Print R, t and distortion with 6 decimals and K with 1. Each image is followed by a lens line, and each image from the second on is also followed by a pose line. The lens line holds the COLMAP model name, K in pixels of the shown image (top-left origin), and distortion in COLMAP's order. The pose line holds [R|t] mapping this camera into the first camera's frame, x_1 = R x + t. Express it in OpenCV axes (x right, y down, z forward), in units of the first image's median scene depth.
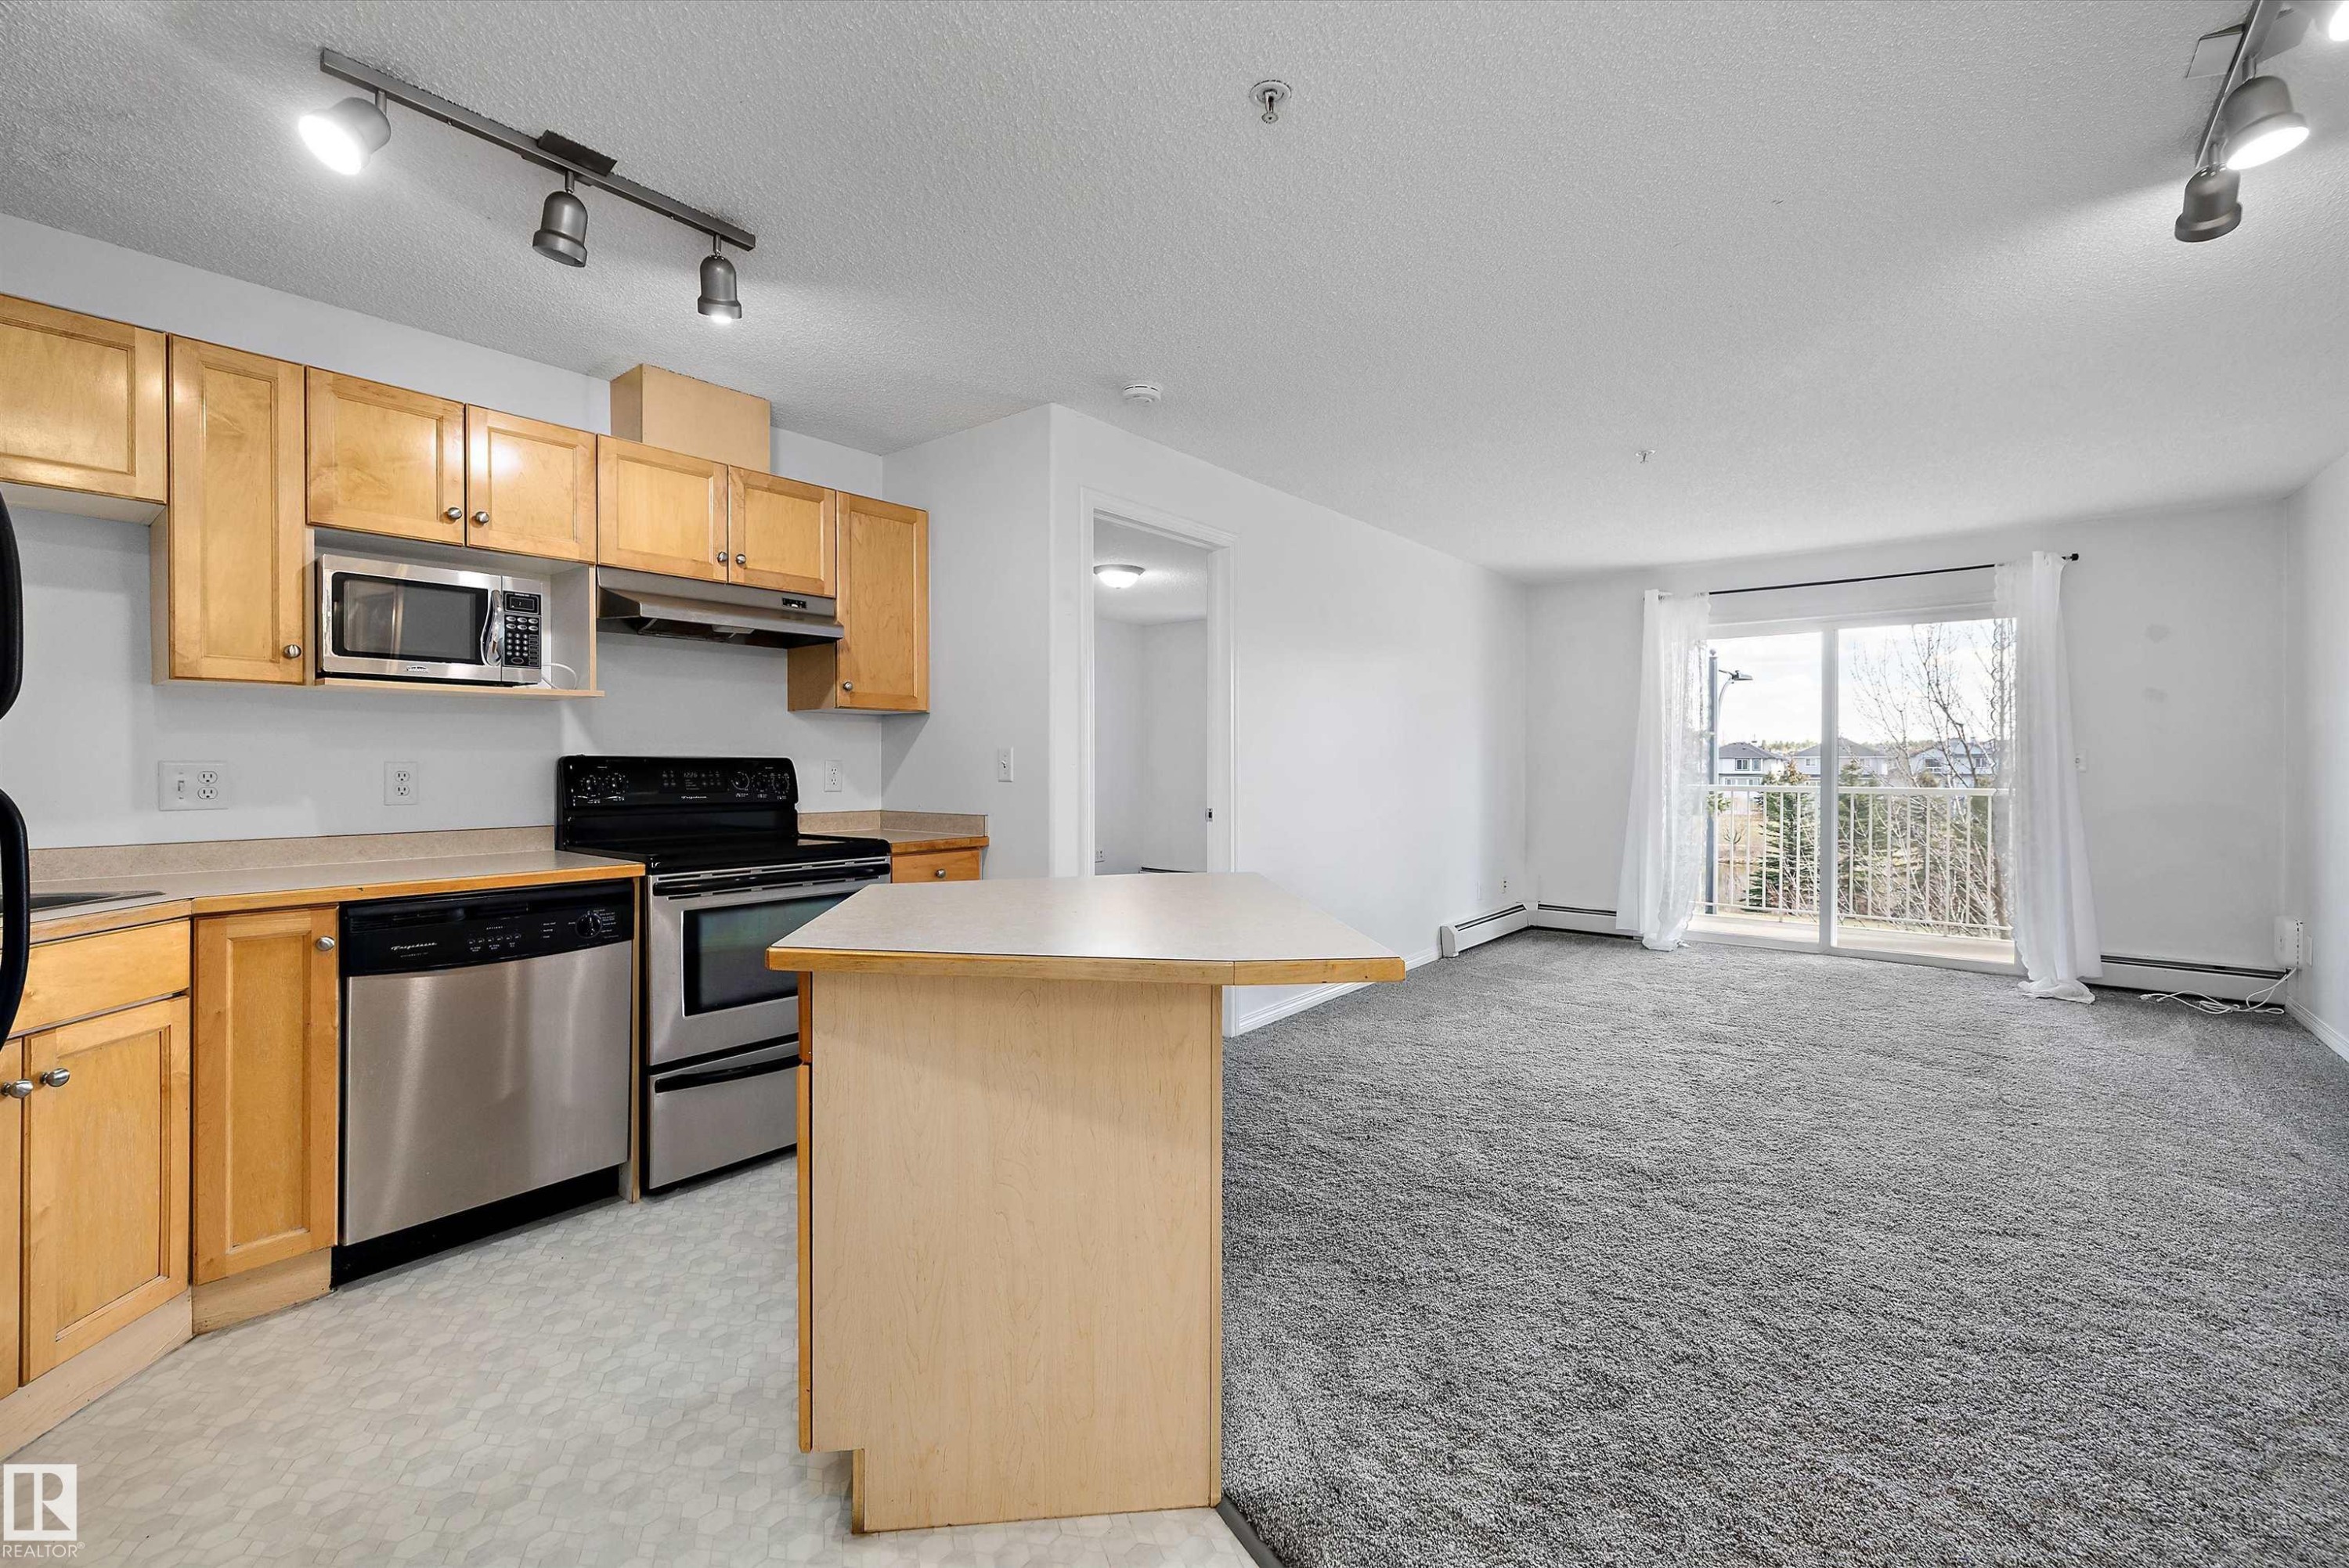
lens RADIAL K [[999.6, 0, 1164.7], [0, 999.6, 765.8], [0, 0, 1]] dist [0.003808, -0.001008]
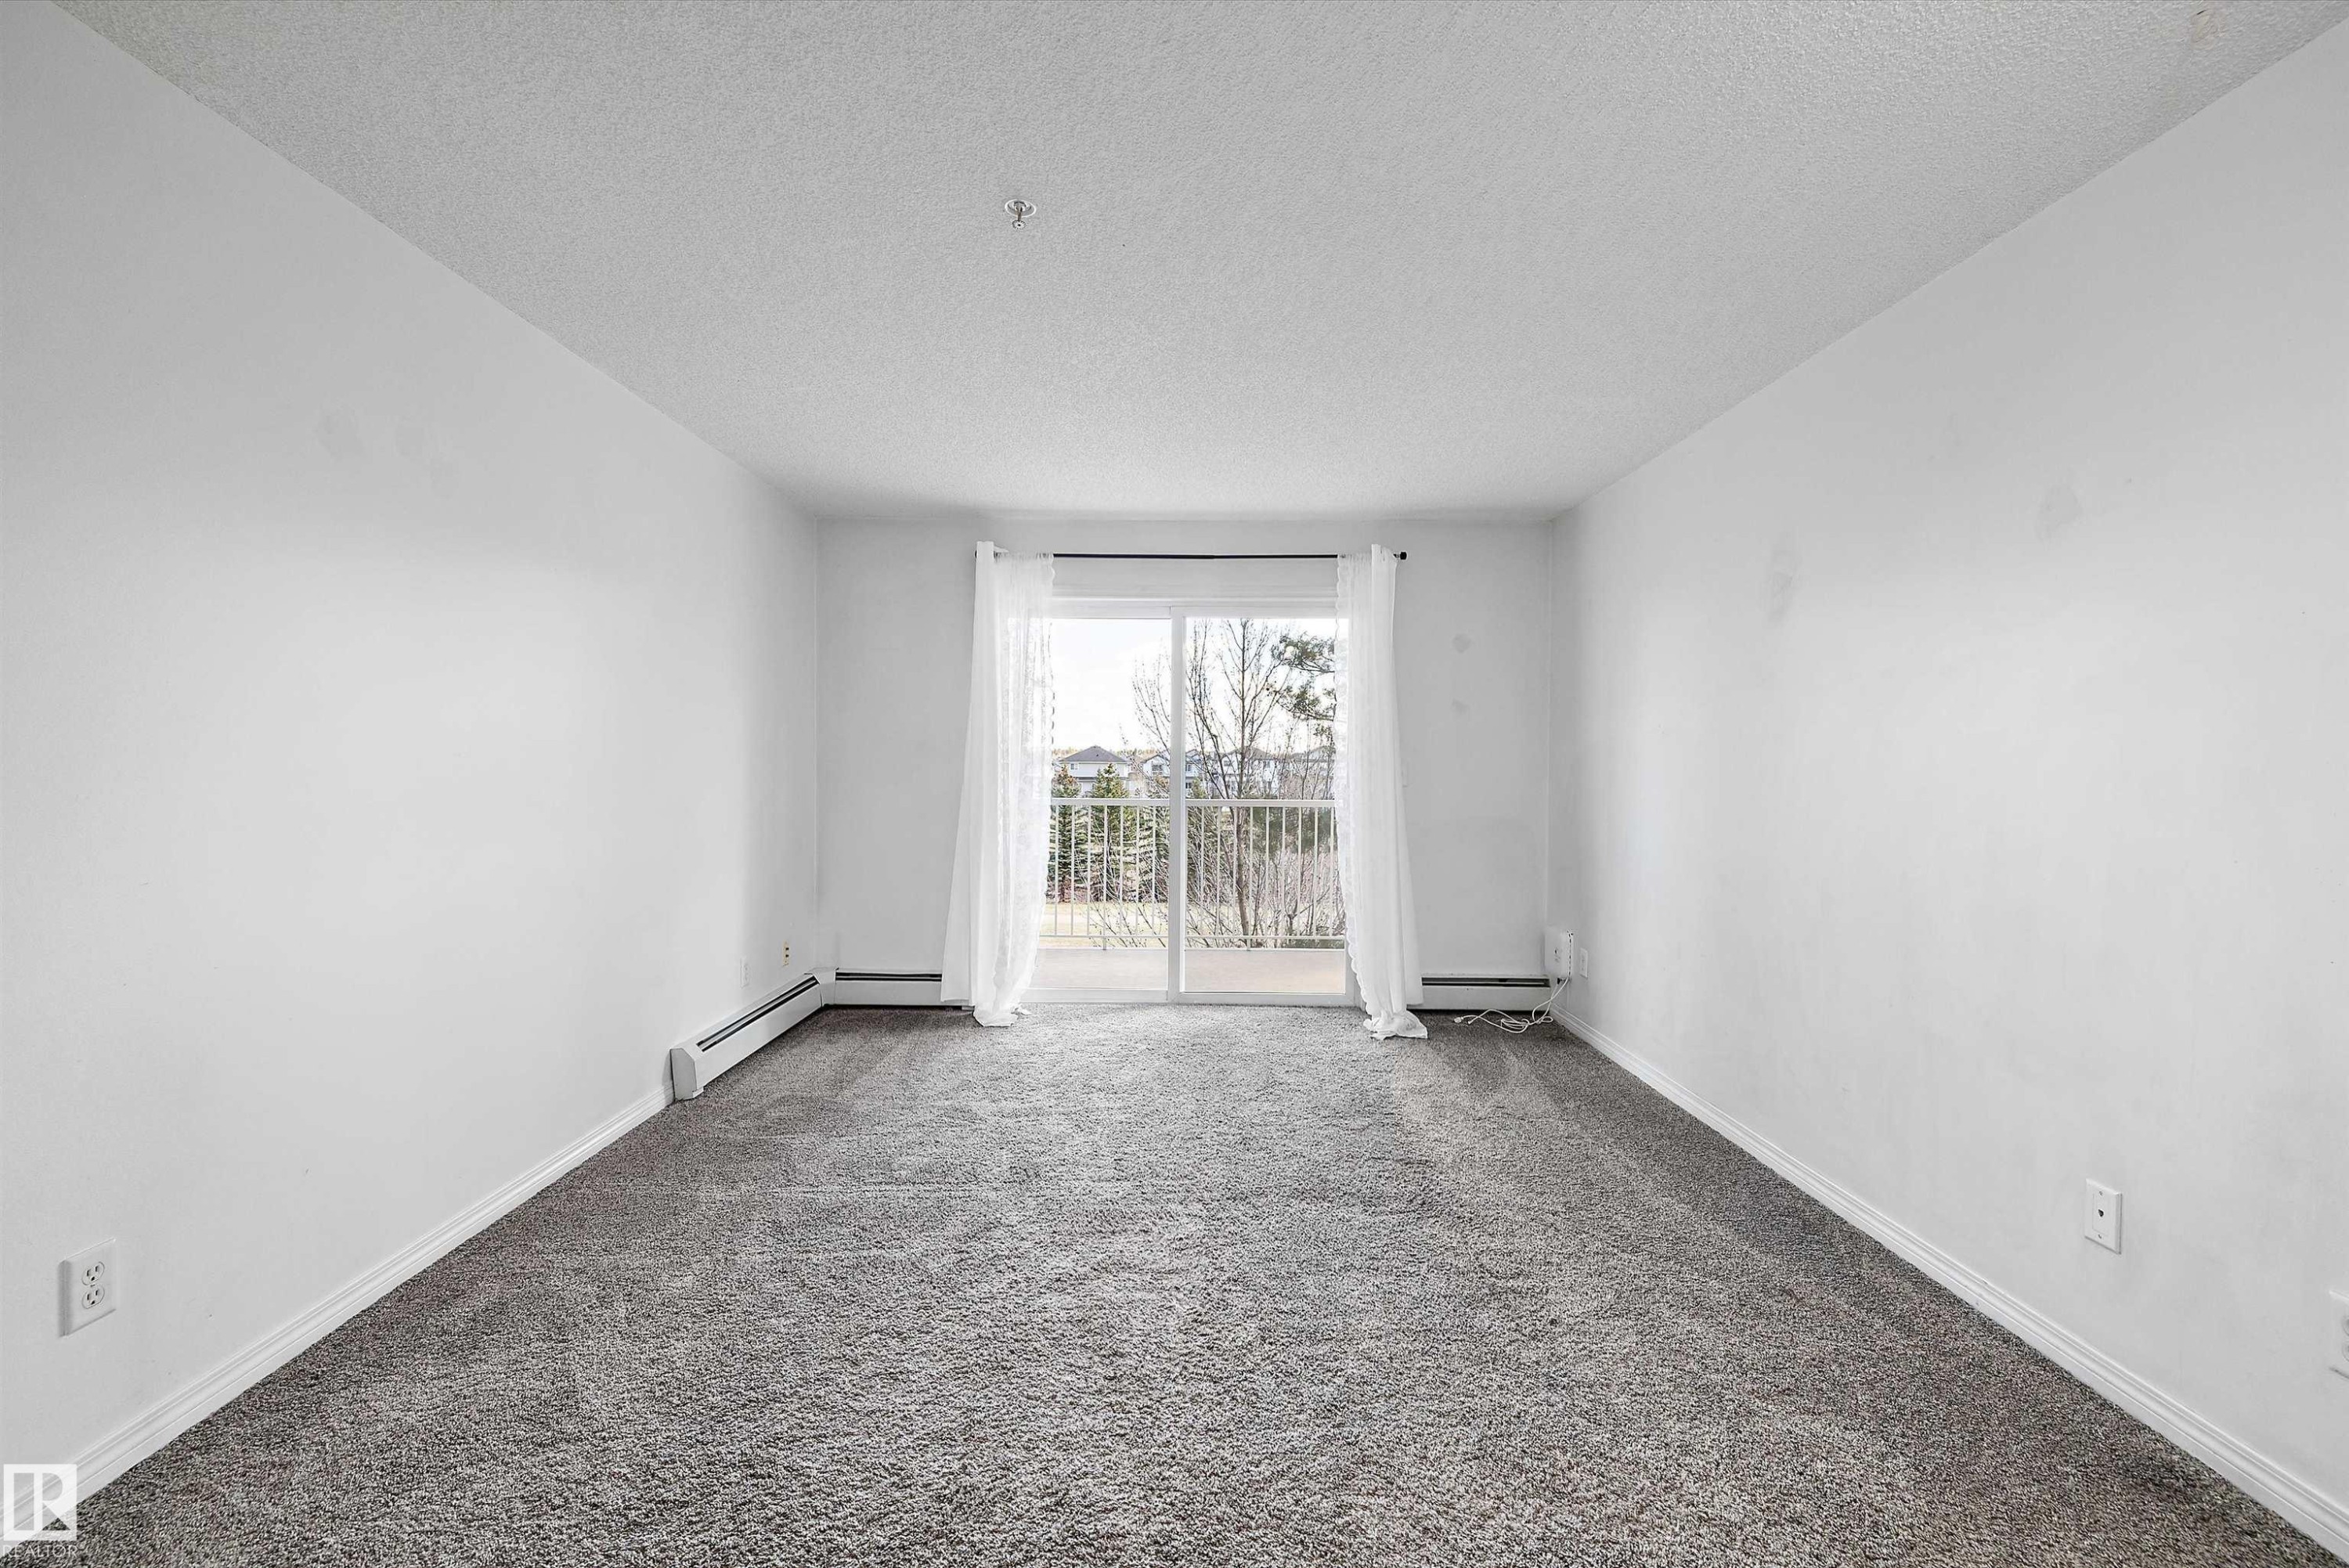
lens RADIAL K [[999.6, 0, 1181.0], [0, 999.6, 772.2], [0, 0, 1]] dist [0.003808, -0.001008]
pose [[0.775271, -0.000184, 0.631629, 0.164938], [-0.002304, 0.999992, 0.003119, -0.009405], [-0.631624, -0.003873, 0.775265, 0.423019]]
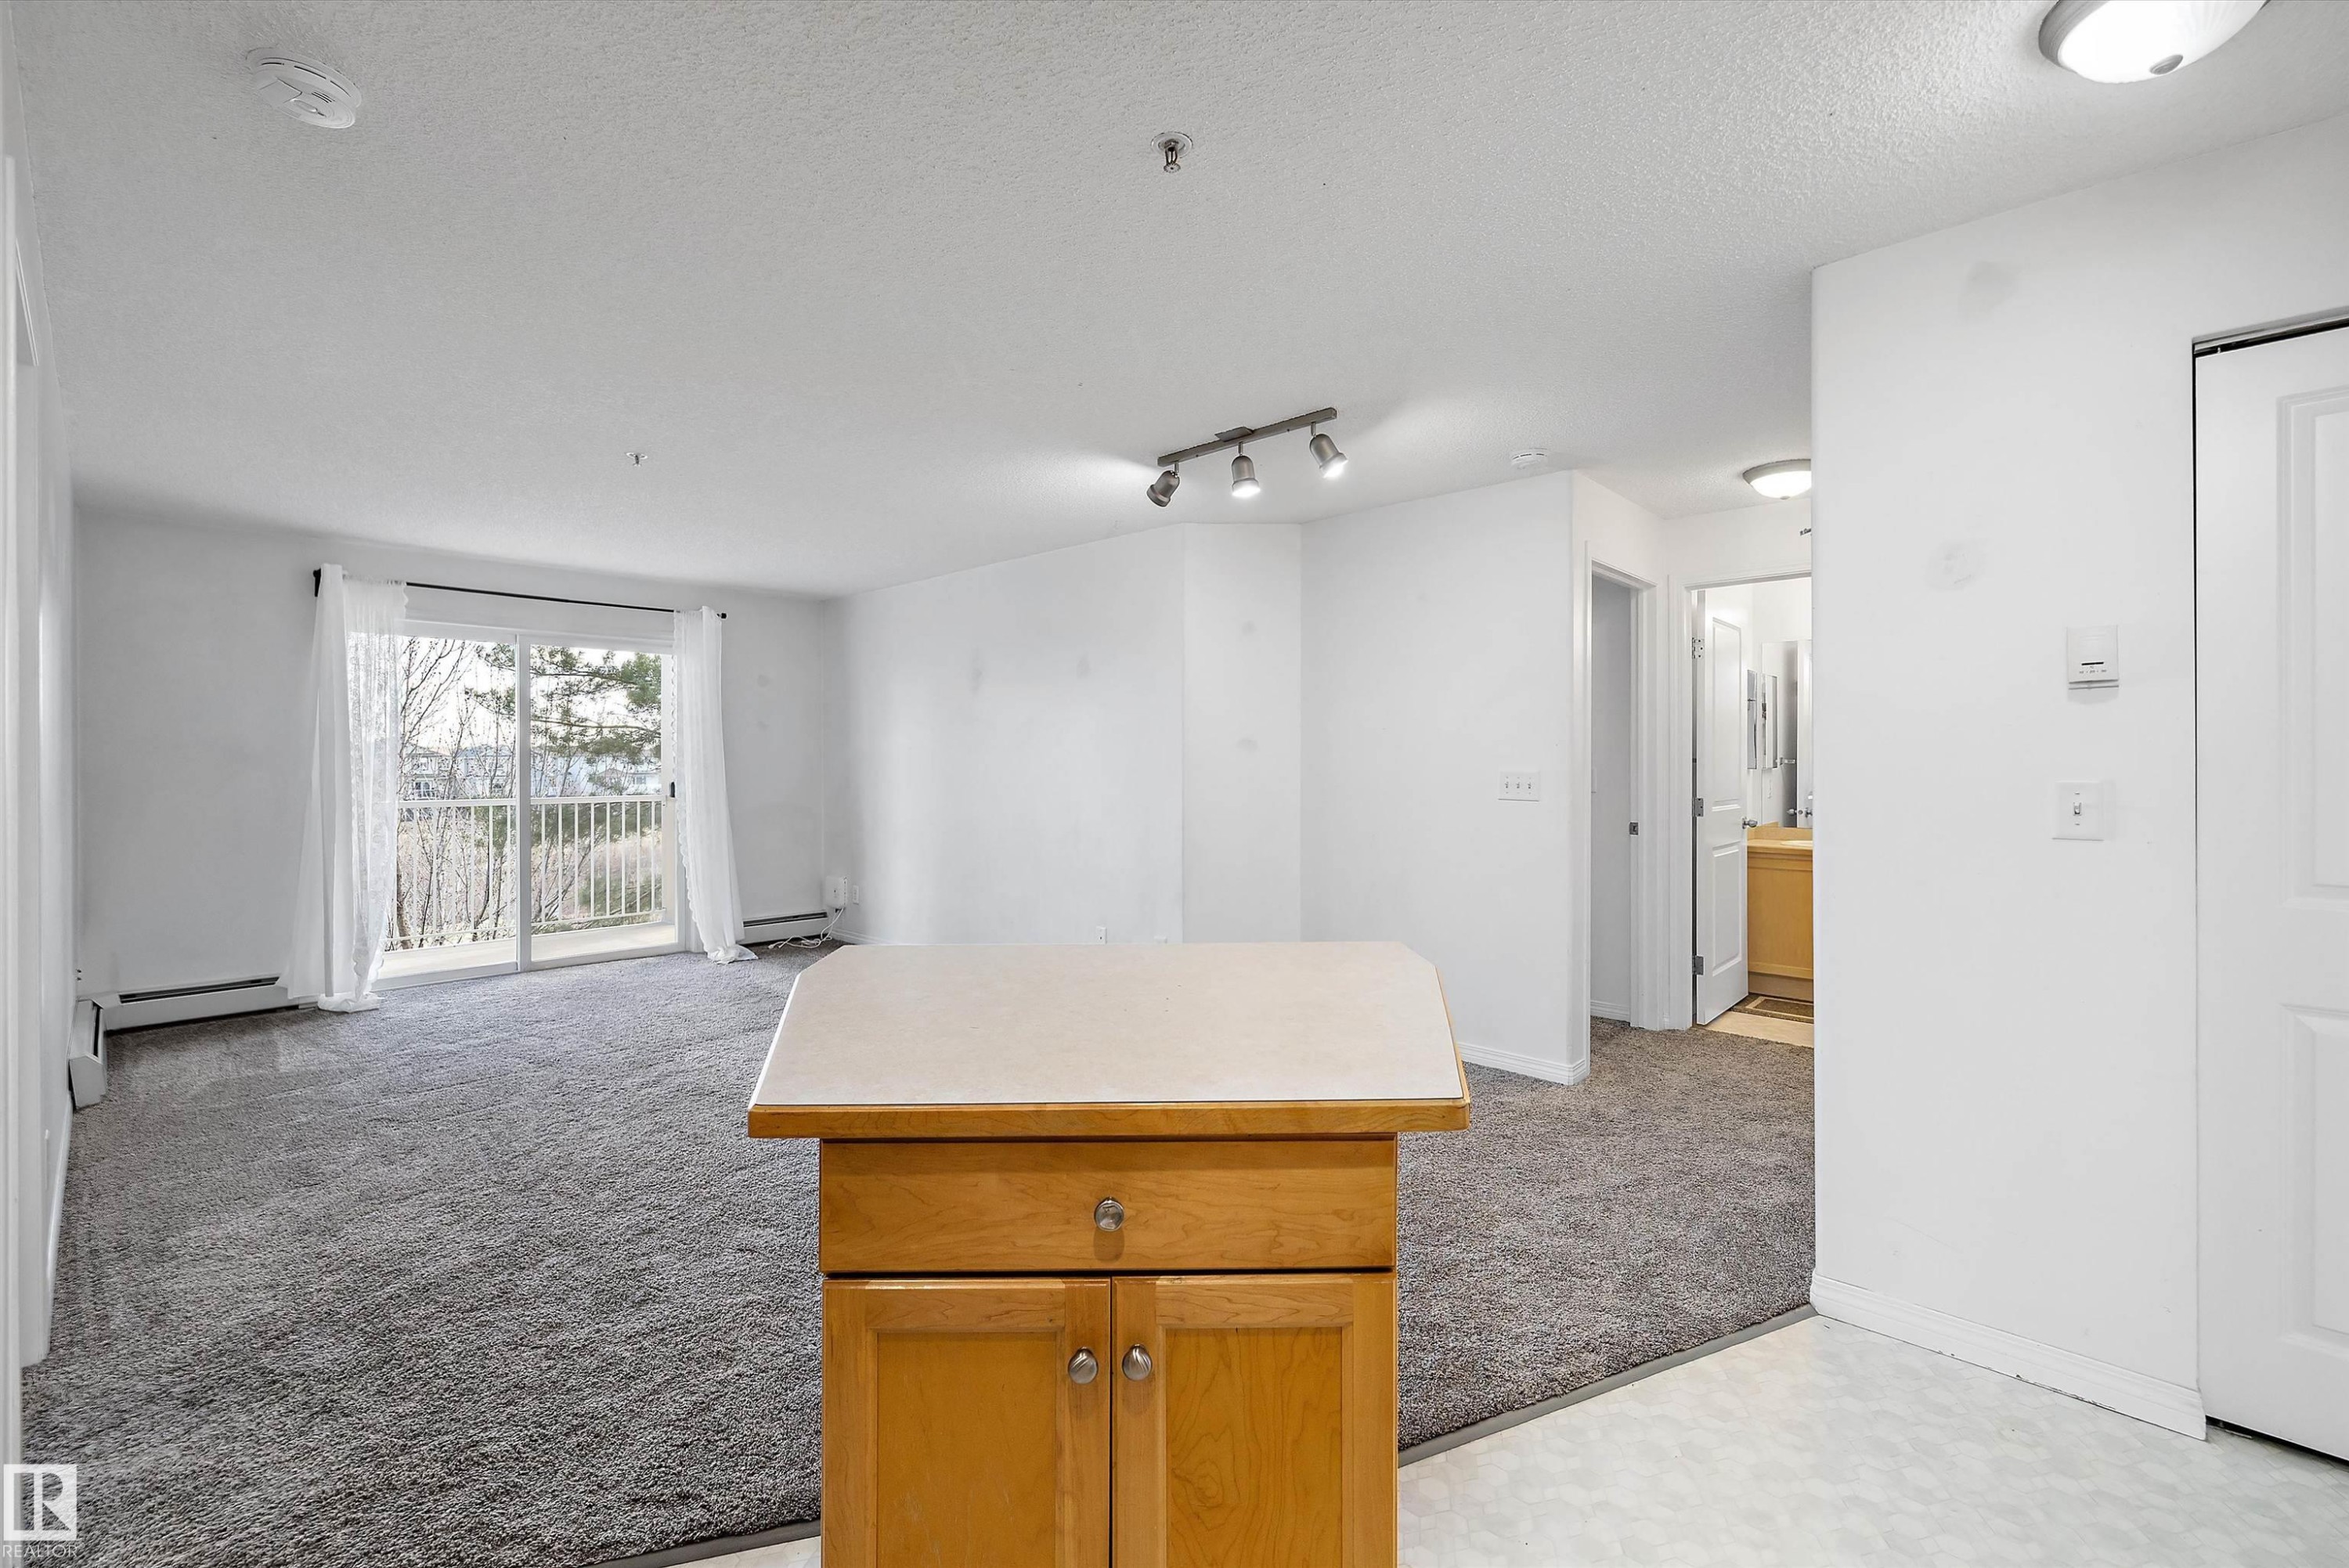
lens RADIAL K [[999.6, 0, 1174.7], [0, 999.6, 769.0], [0, 0, 1]] dist [0.003808, -0.001008]
pose [[0.065039, -0.007133, 0.997857, -0.344574], [0.006520, 0.999956, 0.006723, -0.017850], [-0.997861, 0.006069, 0.065083, 0.356216]]
